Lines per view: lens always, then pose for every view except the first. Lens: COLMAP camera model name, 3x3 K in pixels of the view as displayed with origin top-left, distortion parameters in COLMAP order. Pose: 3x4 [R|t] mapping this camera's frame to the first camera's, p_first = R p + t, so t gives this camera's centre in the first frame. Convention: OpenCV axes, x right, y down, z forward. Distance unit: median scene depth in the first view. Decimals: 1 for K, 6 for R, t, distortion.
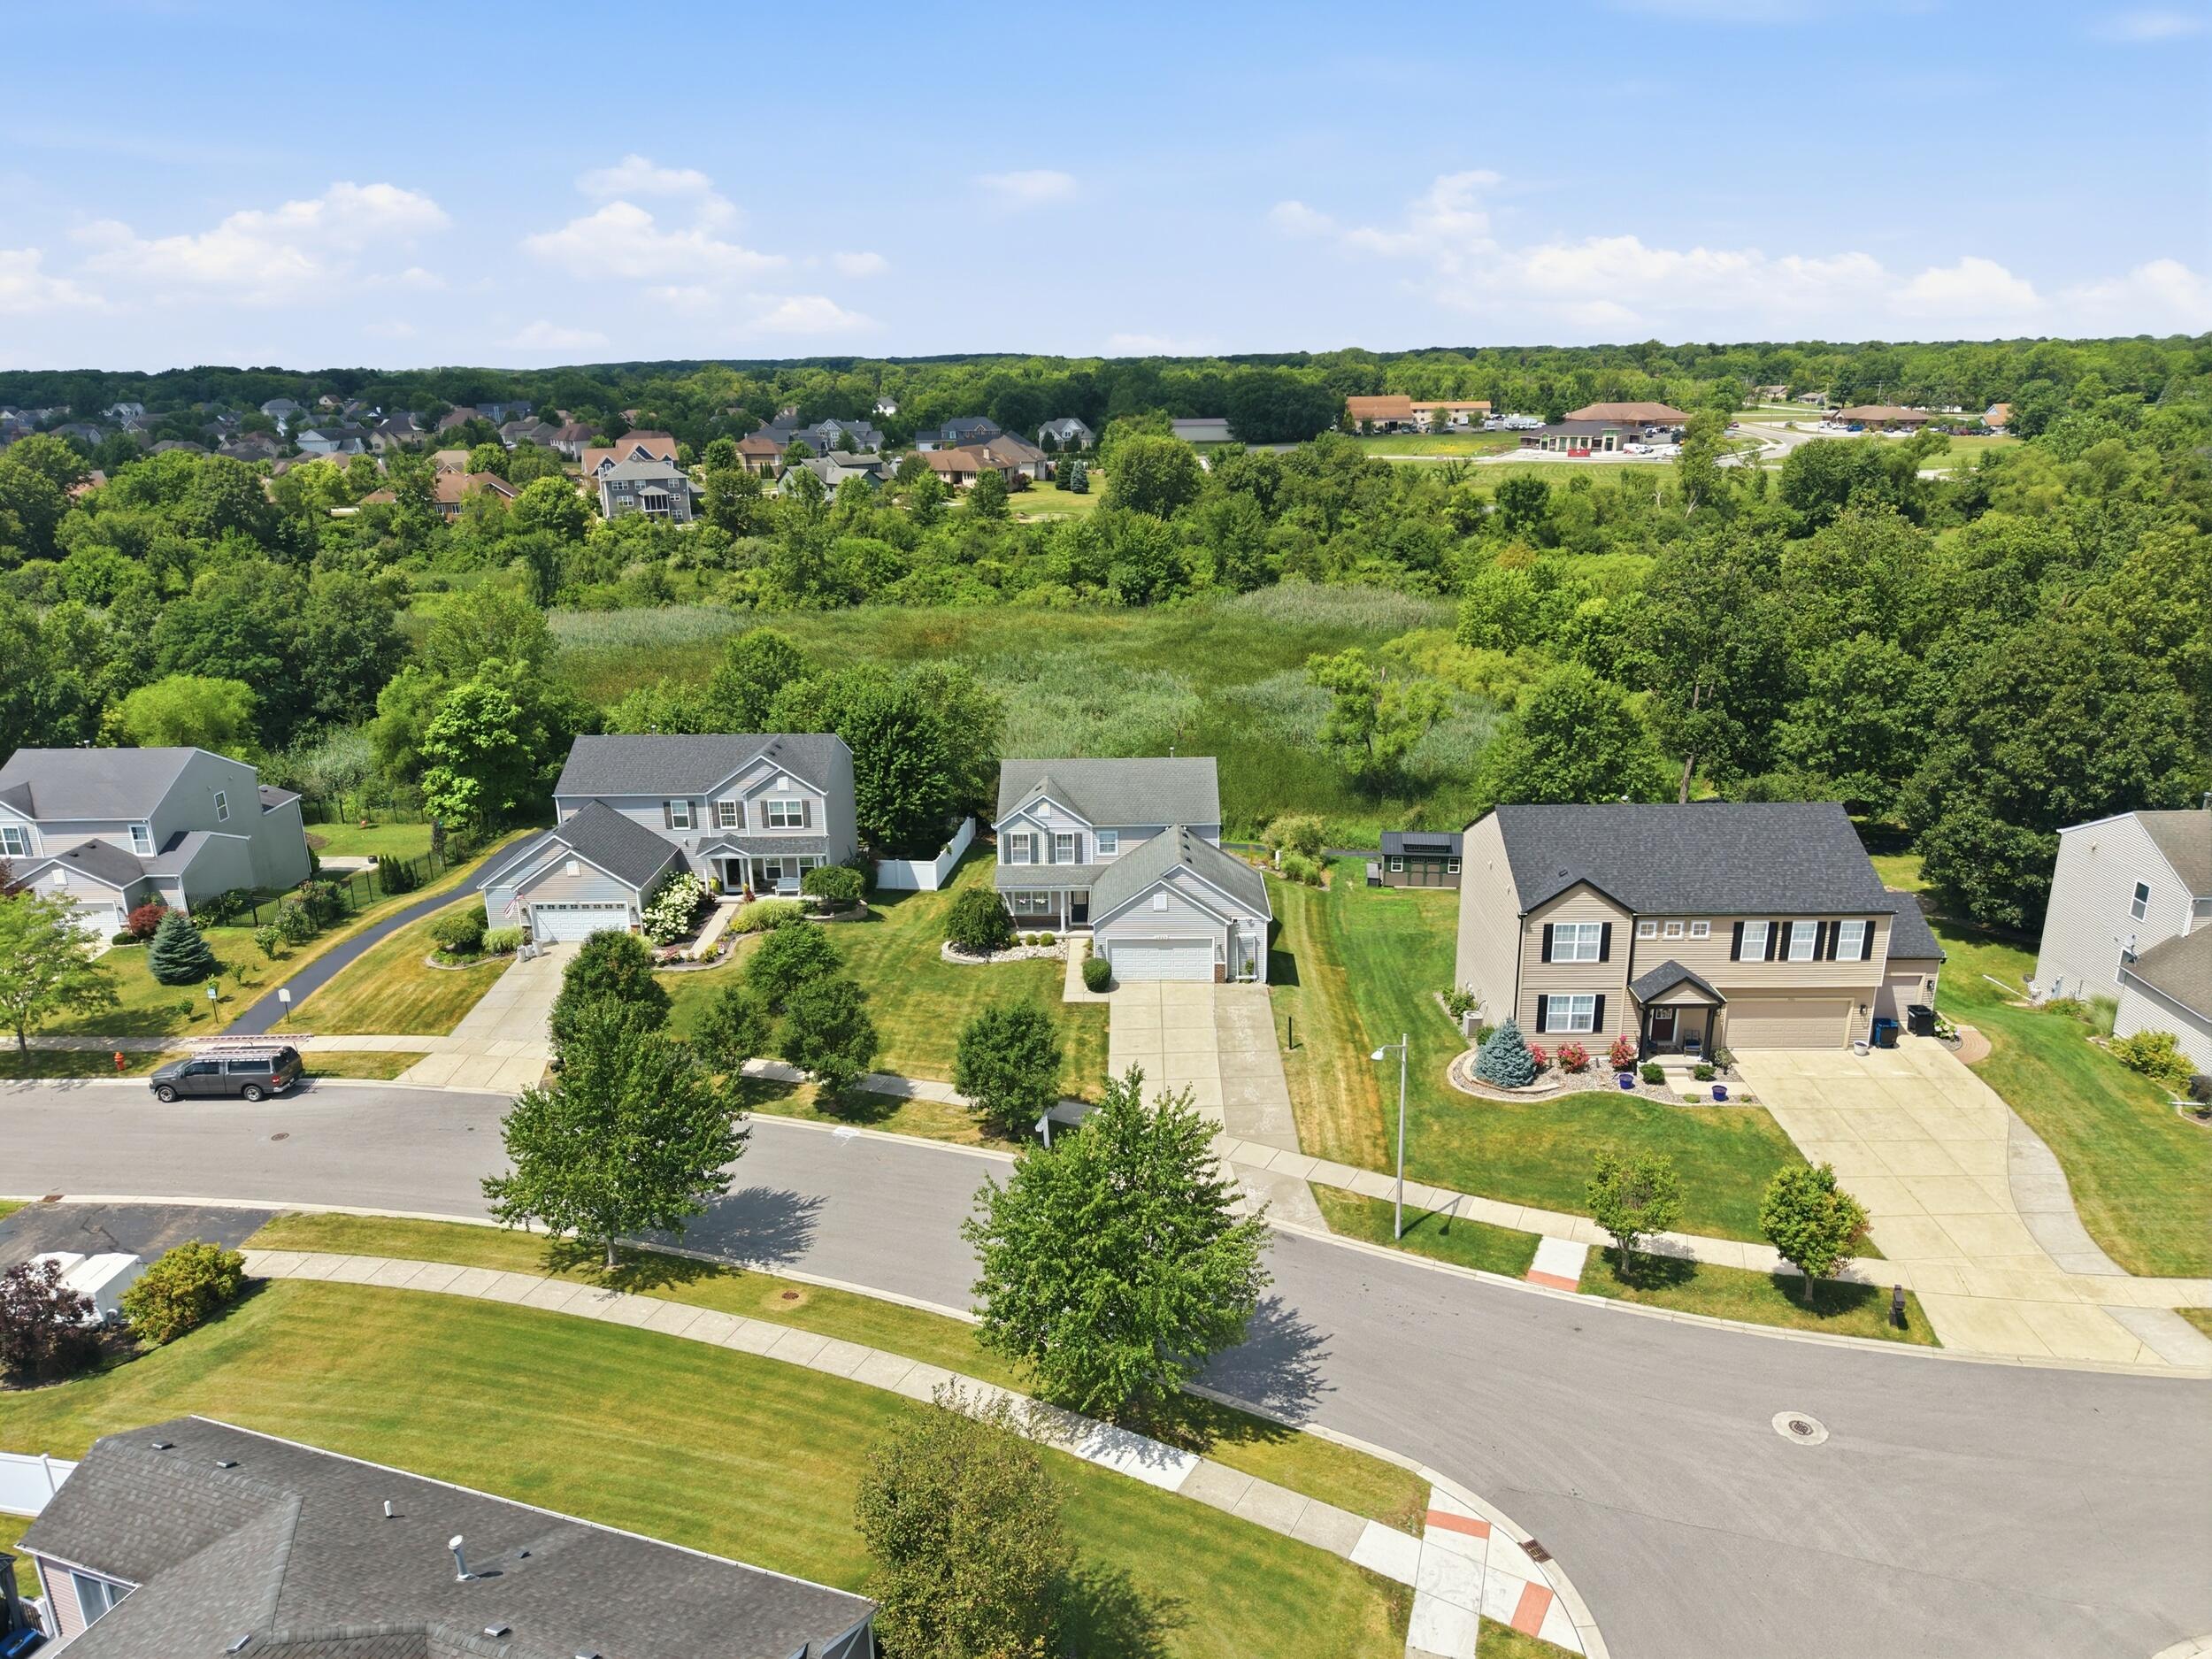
lens RADIAL K [[1550.8, 0, 1114.5], [0, 1550.8, 797.6], [0, 0, 1]] dist [0.028532, -0.048106]
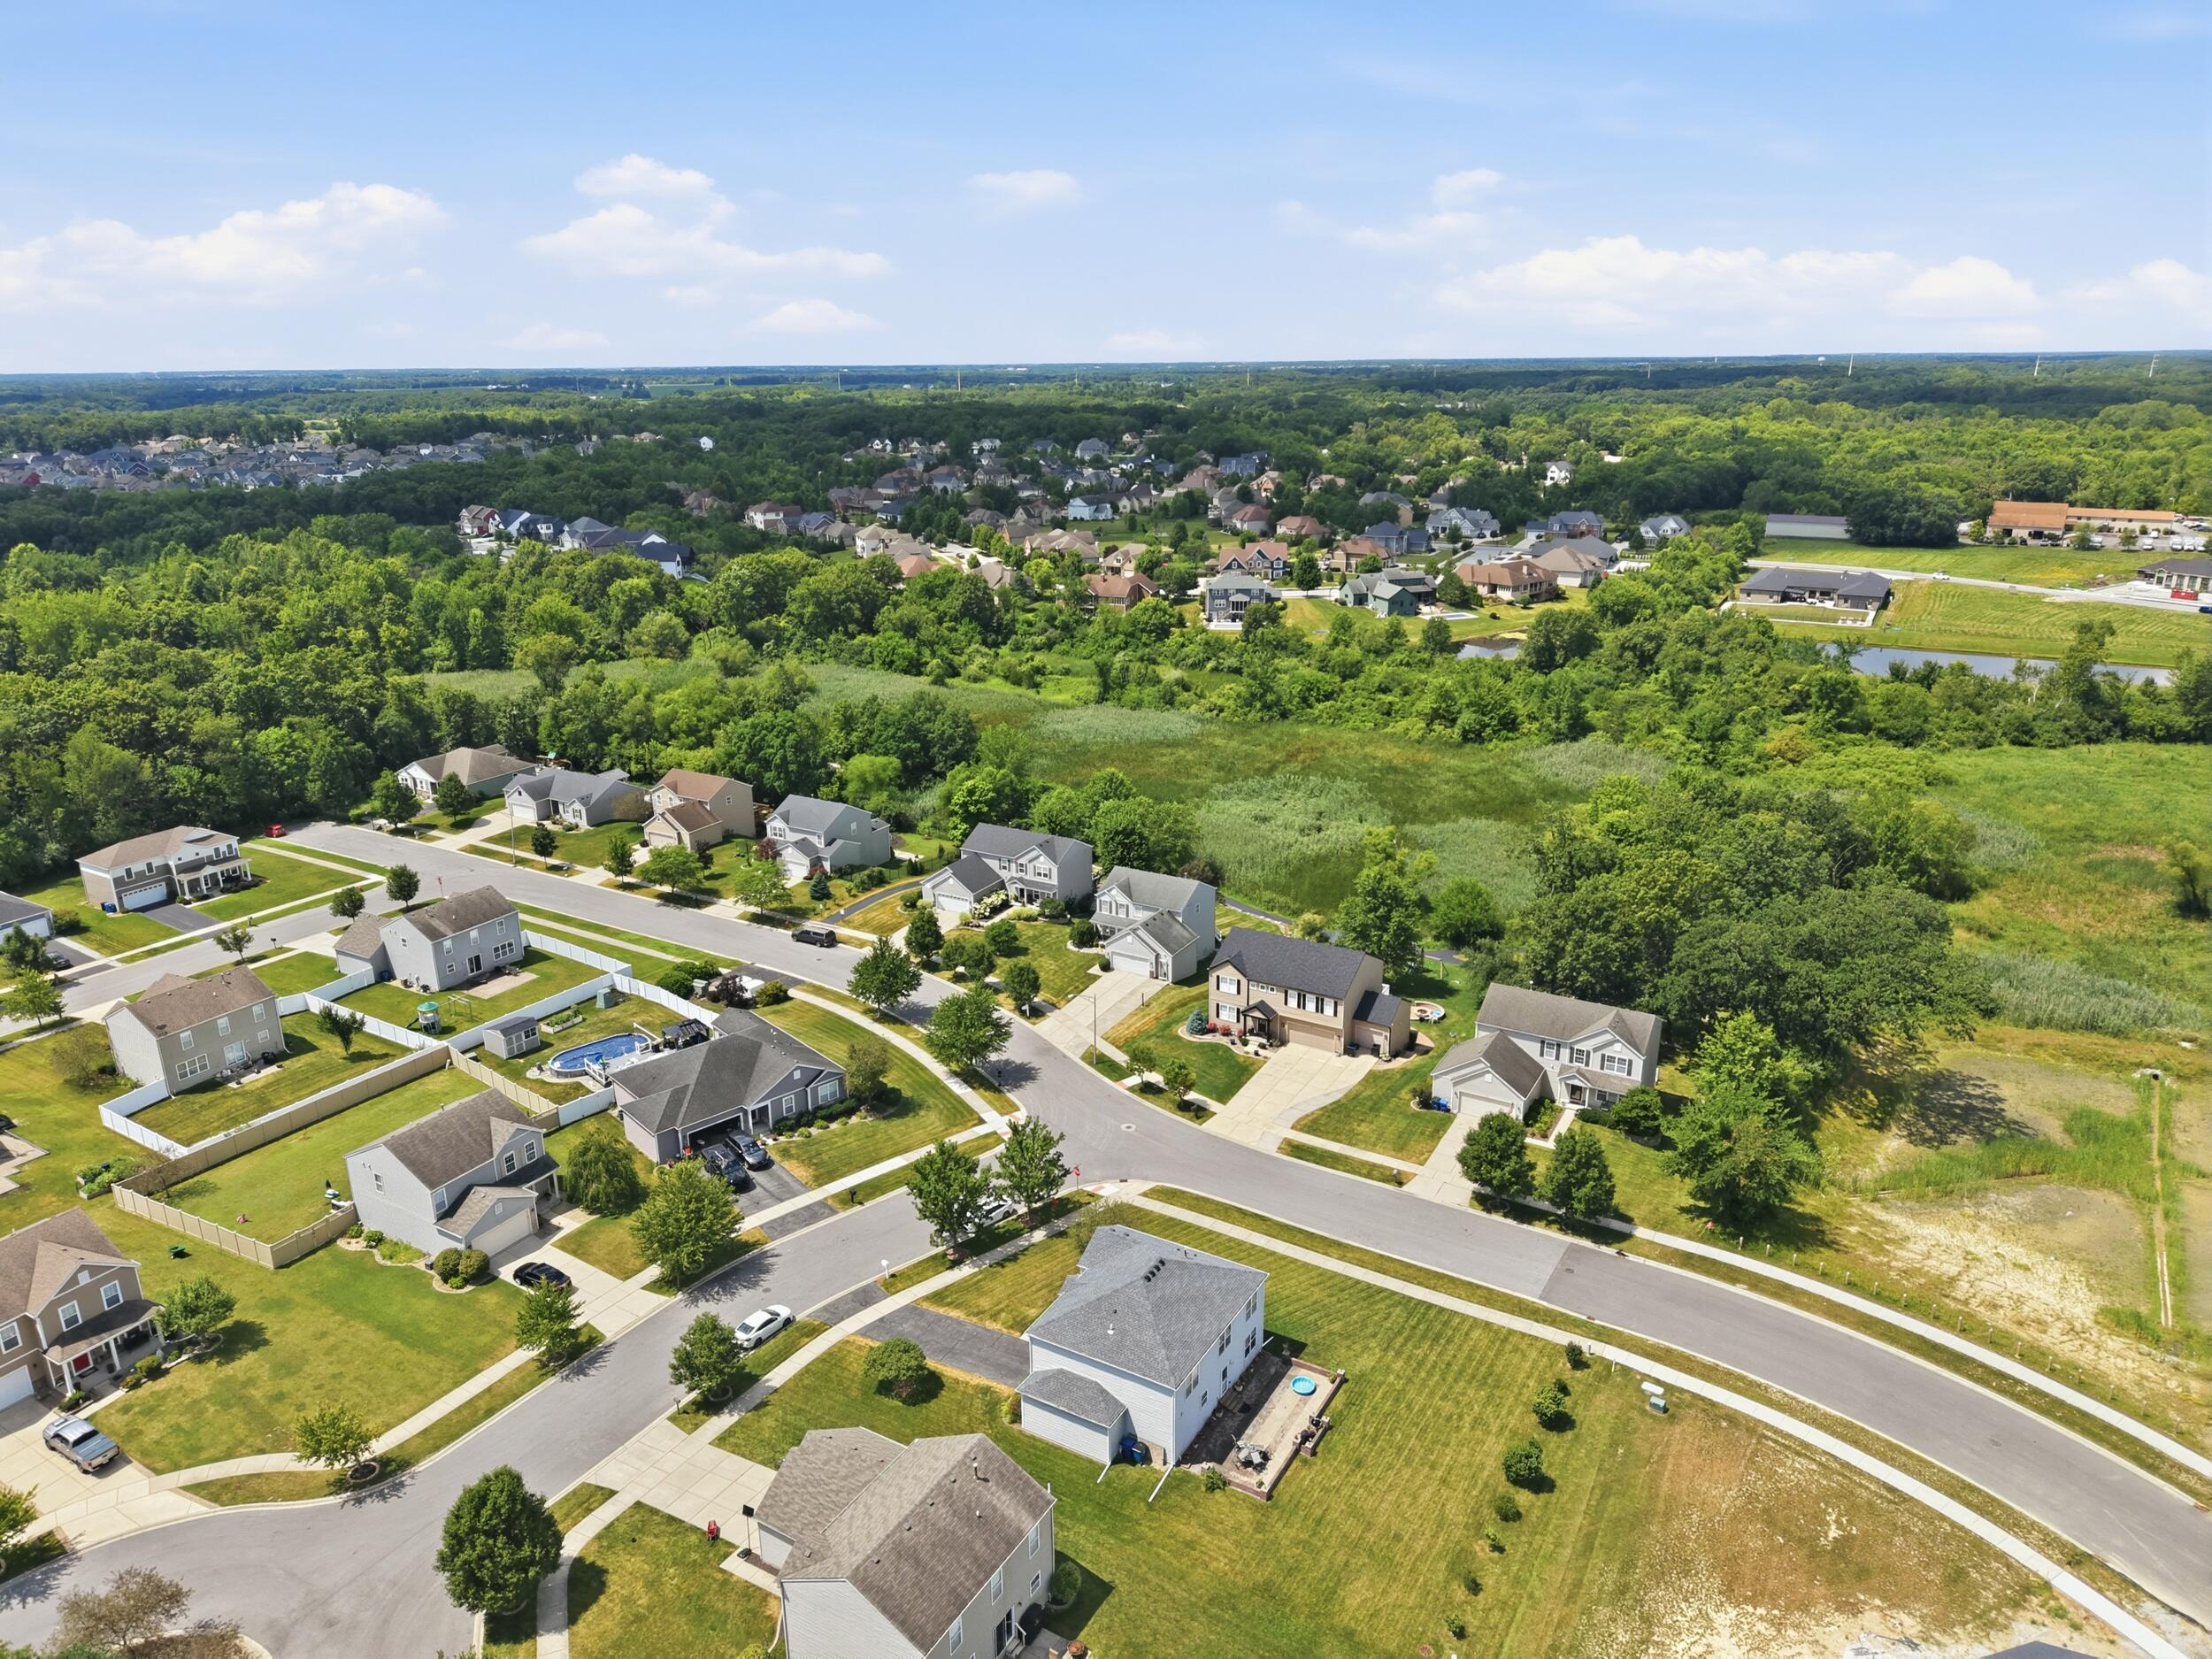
lens RADIAL K [[1501.6, 0, 1084.2], [0, 1501.6, 774.0], [0, 0, 1]] dist [0.086472, -0.002177]
pose [[0.870427, 0.140384, -0.471857, 0.954997], [-0.142135, 0.989325, 0.032145, -0.233959], [0.471333, 0.039087, 0.881089, -1.033078]]
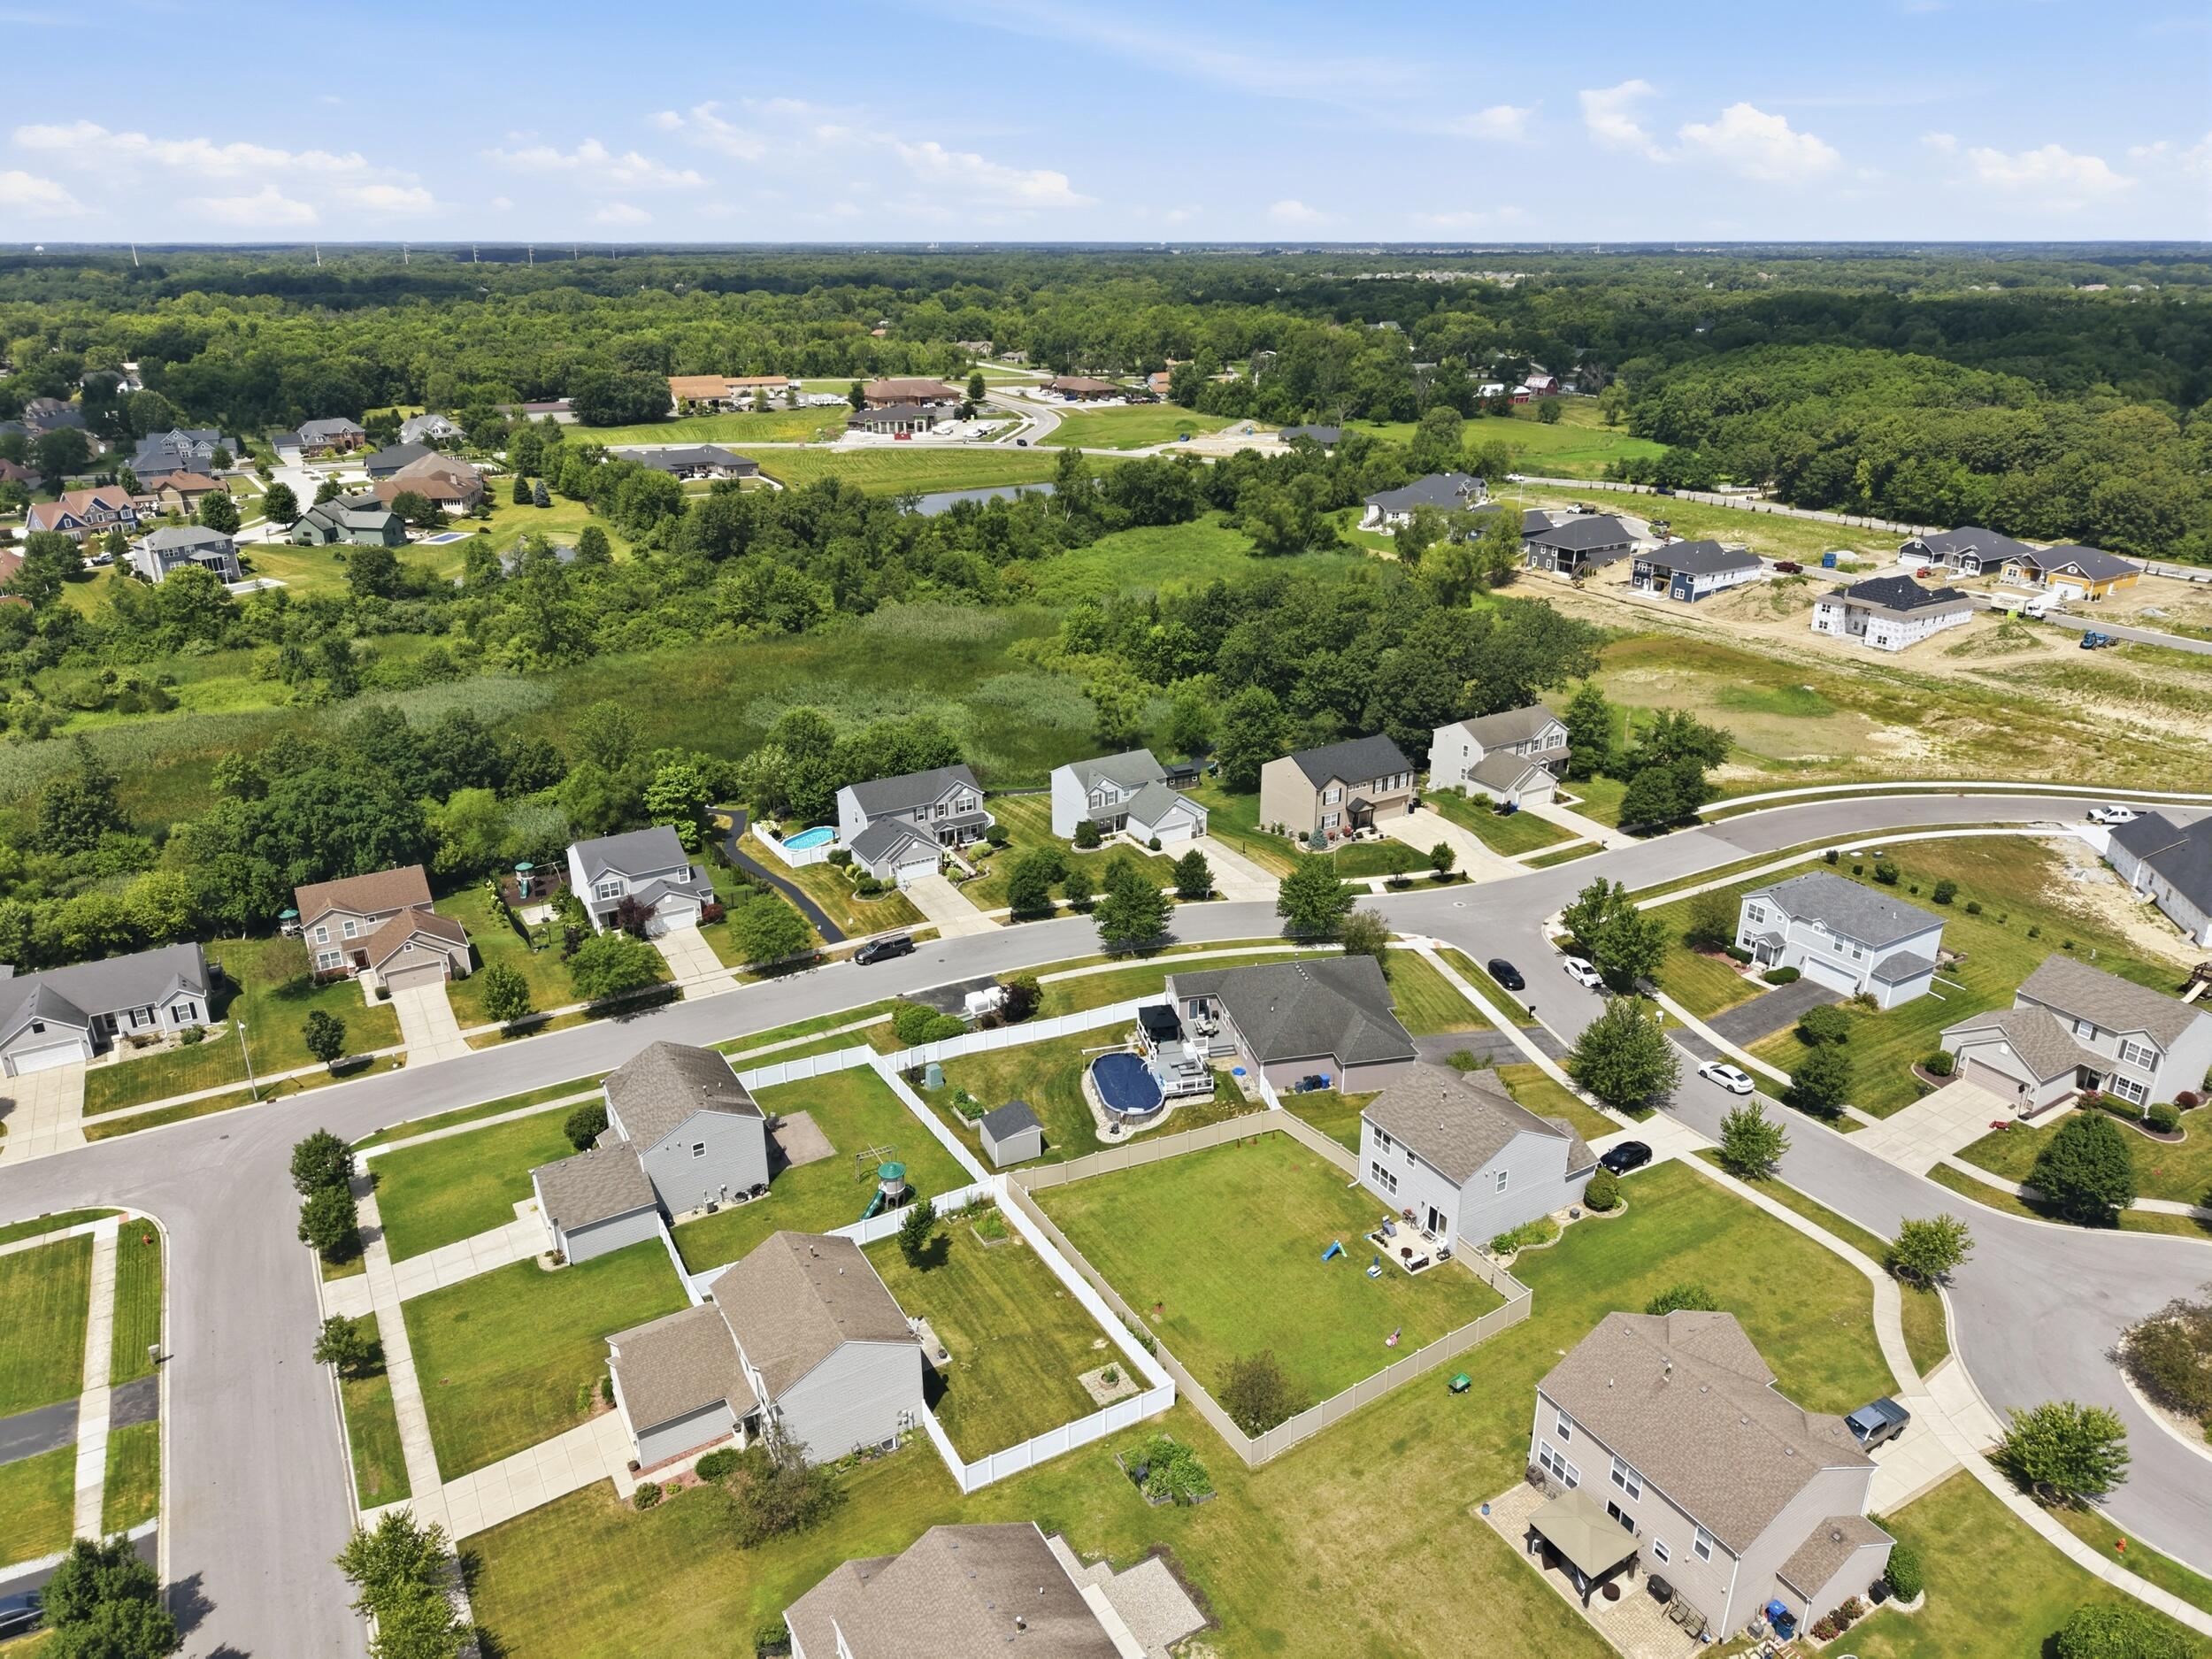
lens RADIAL K [[1508.0, 0, 1099.9], [0, 1508.0, 781.9], [0, 0, 1]] dist [0.062041, -0.000854]
pose [[0.861978, -0.172035, 0.476863, -1.157655], [0.140650, 0.984887, 0.101072, -0.230309], [-0.487044, -0.020051, 0.873147, -1.039874]]
